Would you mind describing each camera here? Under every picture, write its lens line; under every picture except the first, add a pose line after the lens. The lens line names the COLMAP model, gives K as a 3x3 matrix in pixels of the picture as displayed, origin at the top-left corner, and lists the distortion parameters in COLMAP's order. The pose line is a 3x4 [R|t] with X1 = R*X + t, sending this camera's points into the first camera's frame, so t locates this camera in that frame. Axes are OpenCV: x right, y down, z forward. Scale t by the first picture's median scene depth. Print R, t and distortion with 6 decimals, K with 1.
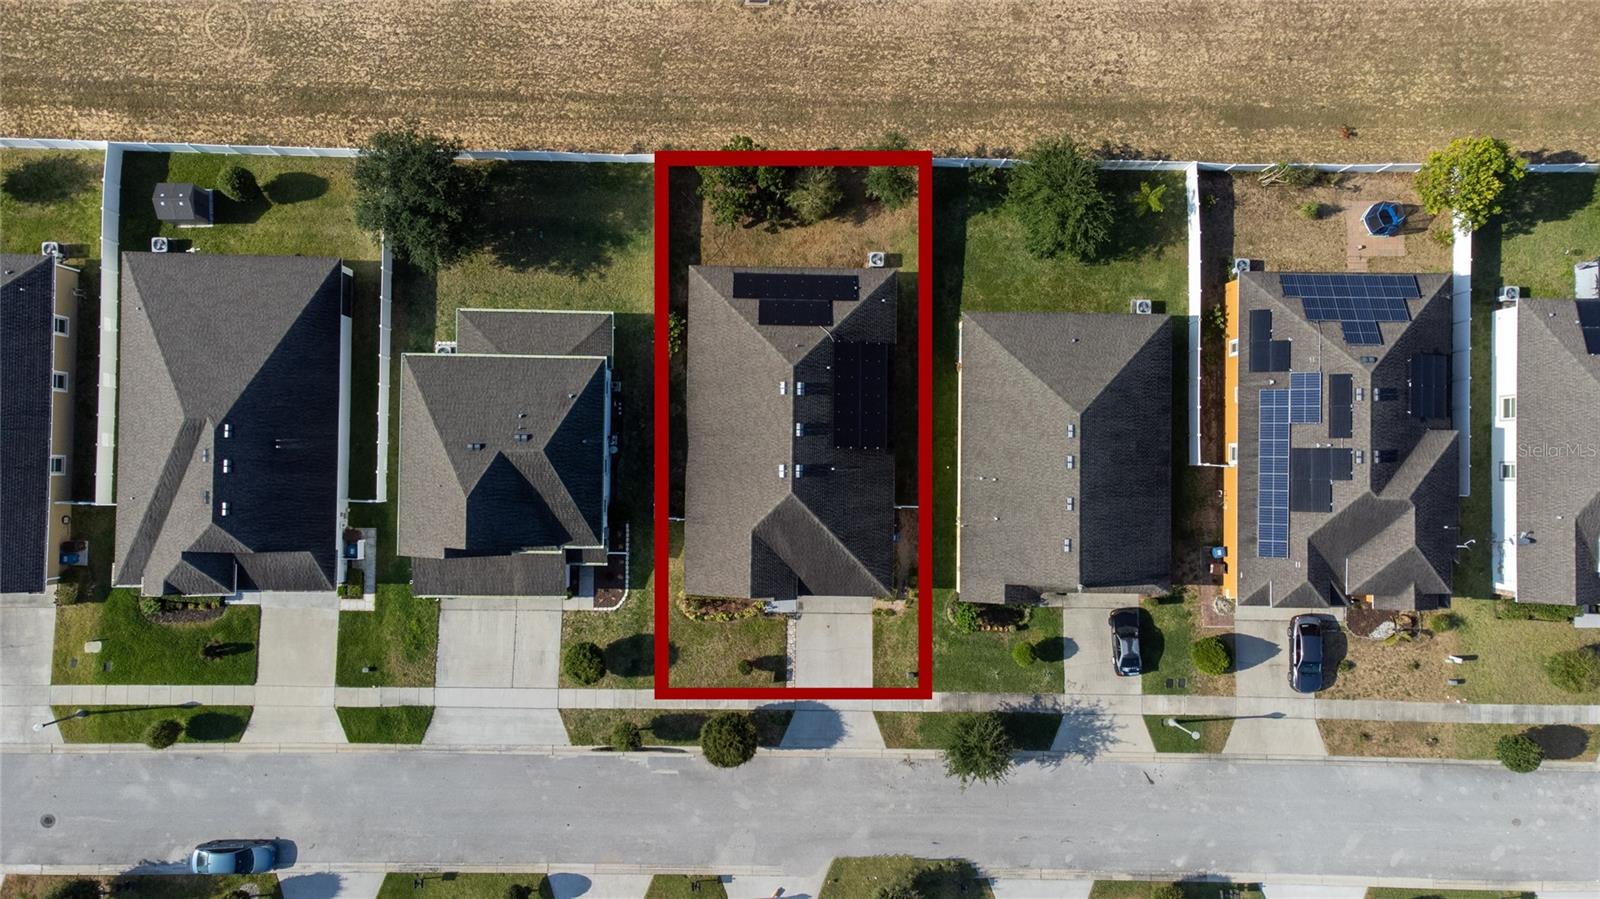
lens RADIAL K [[1152.5, 0, 787.0], [0, 1152.5, 454.5], [0, 0, 1]] dist [-0.006615, 0.101513]
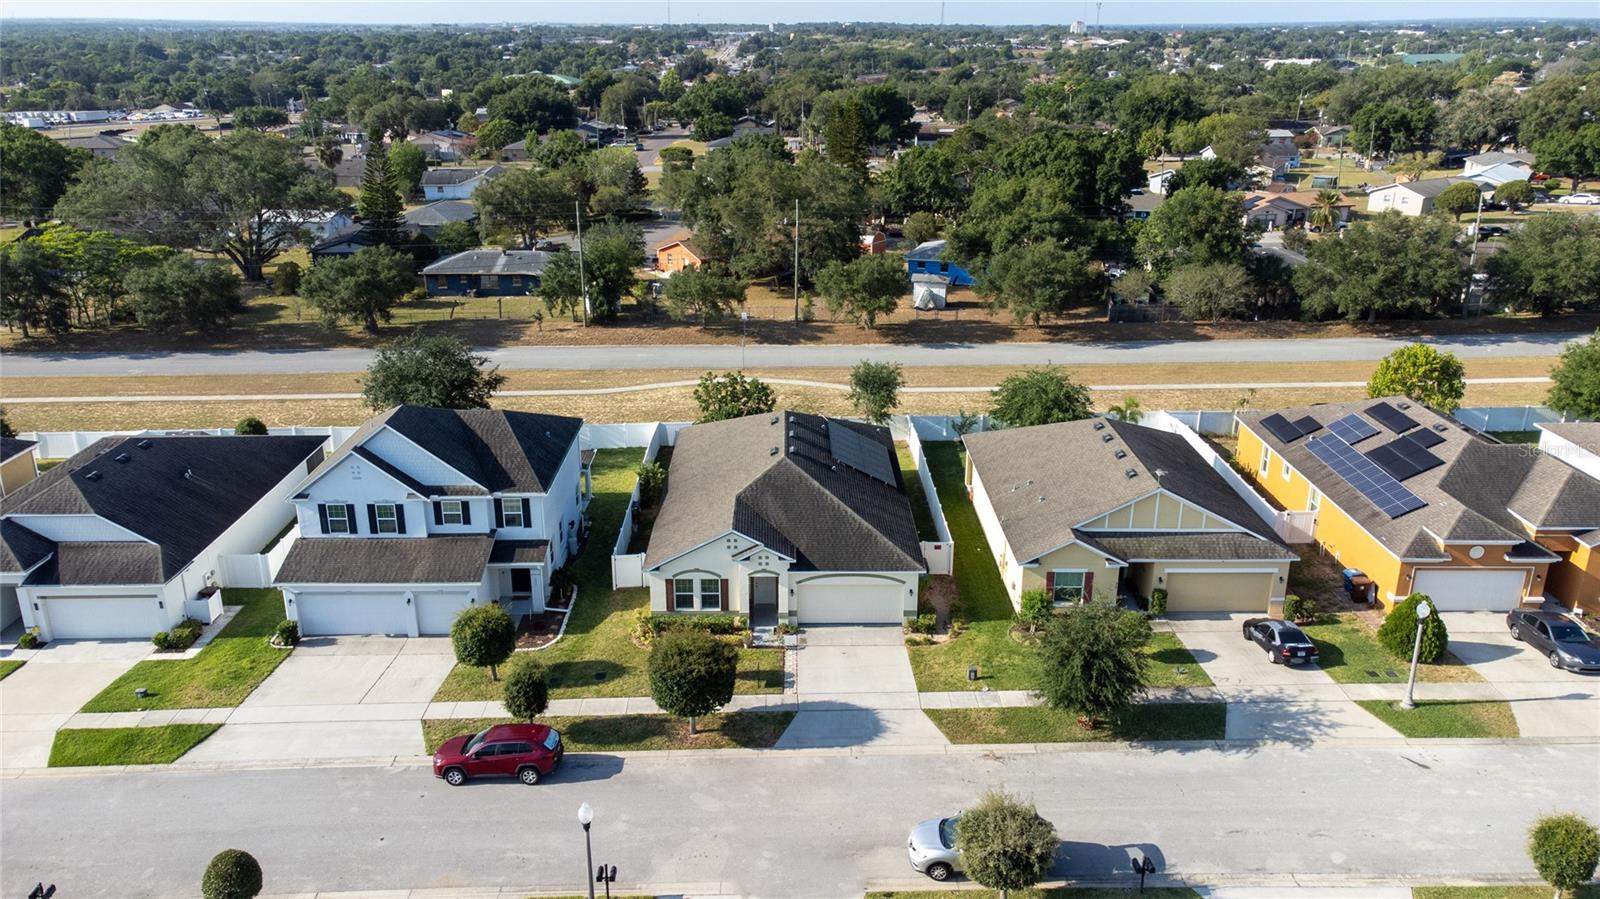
lens RADIAL K [[1152.5, 0, 787.0], [0, 1152.5, 454.5], [0, 0, 1]] dist [-0.006615, 0.101513]
pose [[0.999704, -0.023385, 0.006699, 0.000042], [0.015358, 0.393197, -0.919326, 0.746933], [0.018865, 0.919157, 0.393440, 0.623888]]
